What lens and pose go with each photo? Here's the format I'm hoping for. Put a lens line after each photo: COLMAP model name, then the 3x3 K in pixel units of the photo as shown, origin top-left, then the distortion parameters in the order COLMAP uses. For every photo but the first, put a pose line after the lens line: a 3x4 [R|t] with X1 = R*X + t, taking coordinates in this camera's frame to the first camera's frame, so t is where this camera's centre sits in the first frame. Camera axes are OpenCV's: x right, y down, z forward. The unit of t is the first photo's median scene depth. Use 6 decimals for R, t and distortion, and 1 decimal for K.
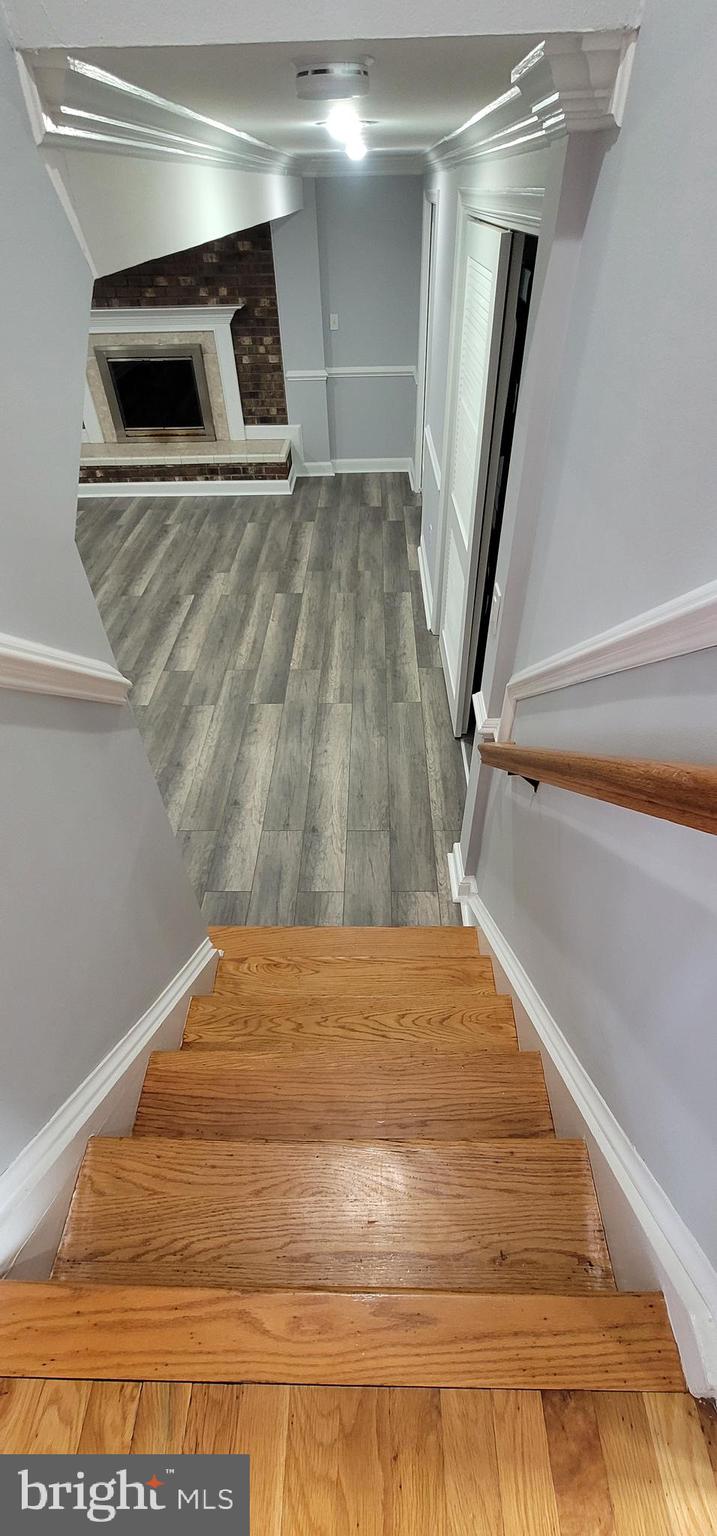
lens RADIAL K [[621.6, 0, 360.4], [0, 621.6, 763.2], [0, 0, 1]] dist [-0.003866, 0.001877]
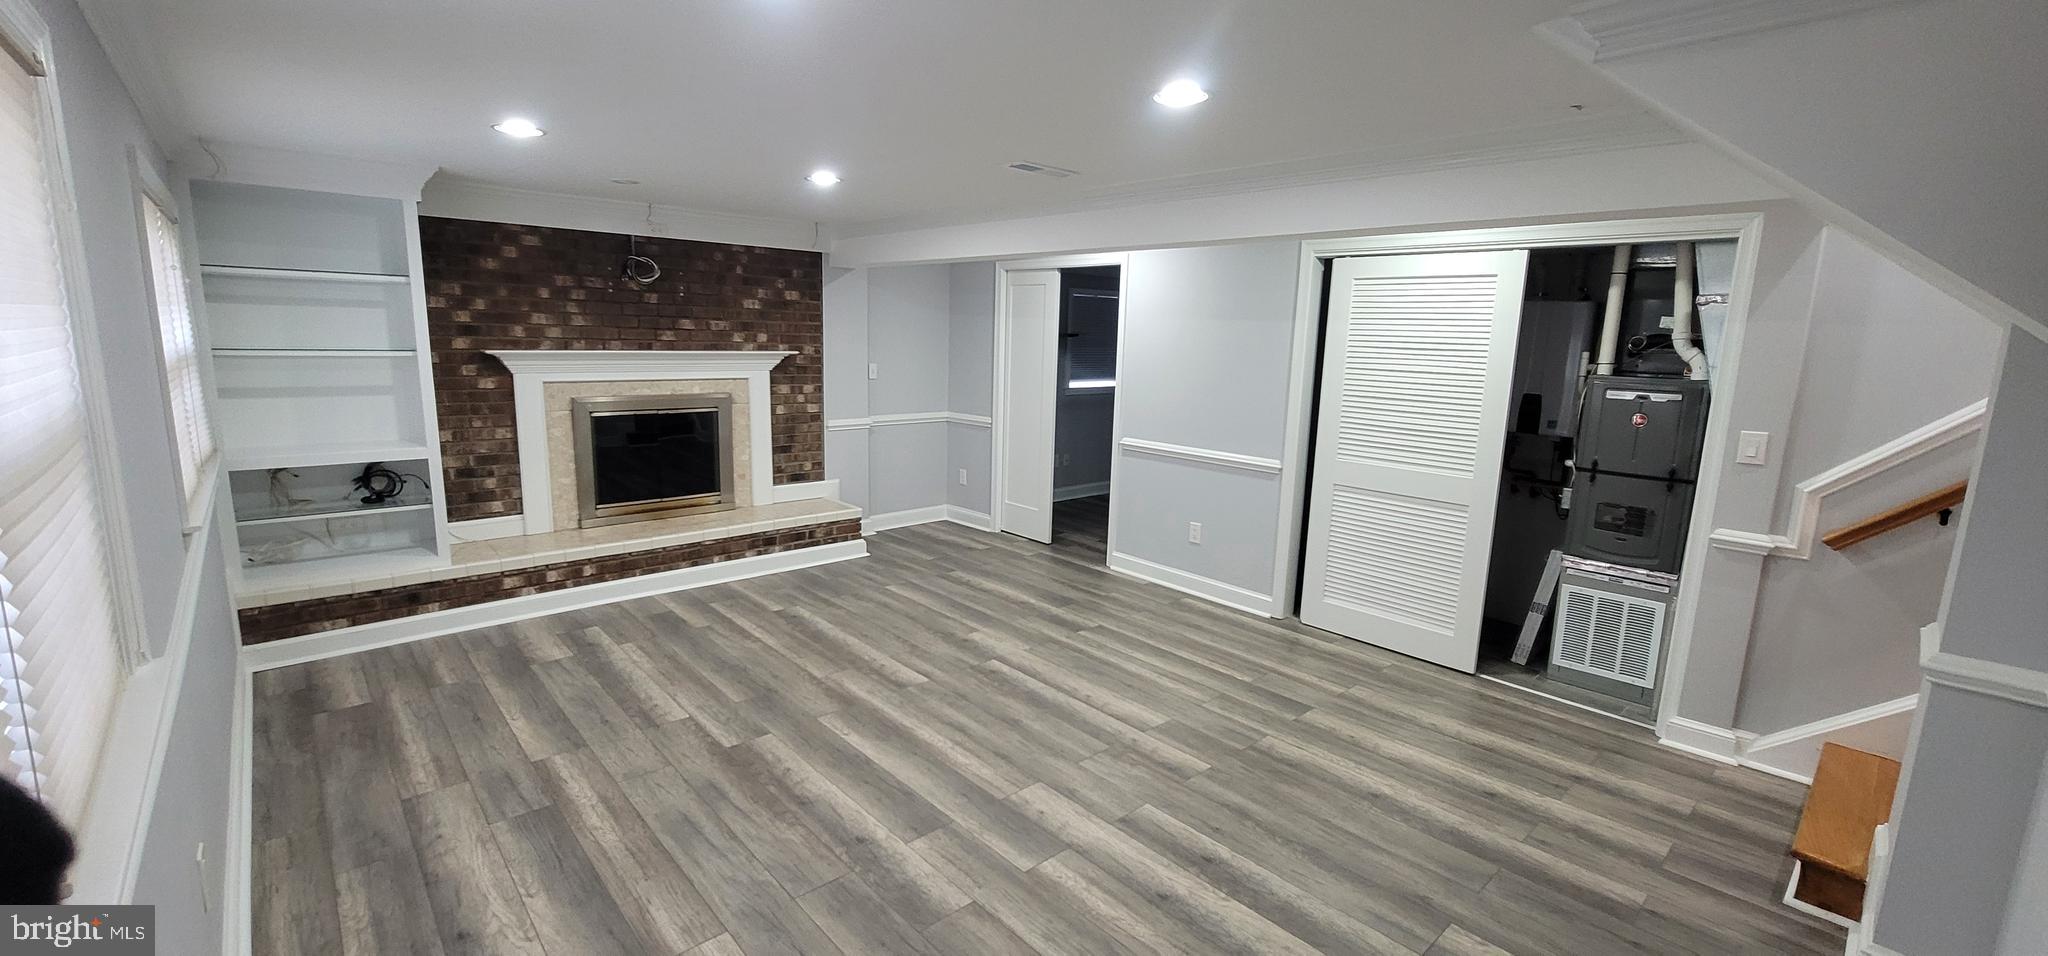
lens RADIAL K [[828.8, 0, 1017.7], [0, 828.8, 477.3], [0, 0, 1]] dist [-0.003866, 0.001877]
pose [[0.732398, -0.077752, 0.676423, -0.777038], [0.430382, 0.822684, -0.371432, -0.077967], [-0.527603, 0.563157, 0.635995, 0.267019]]
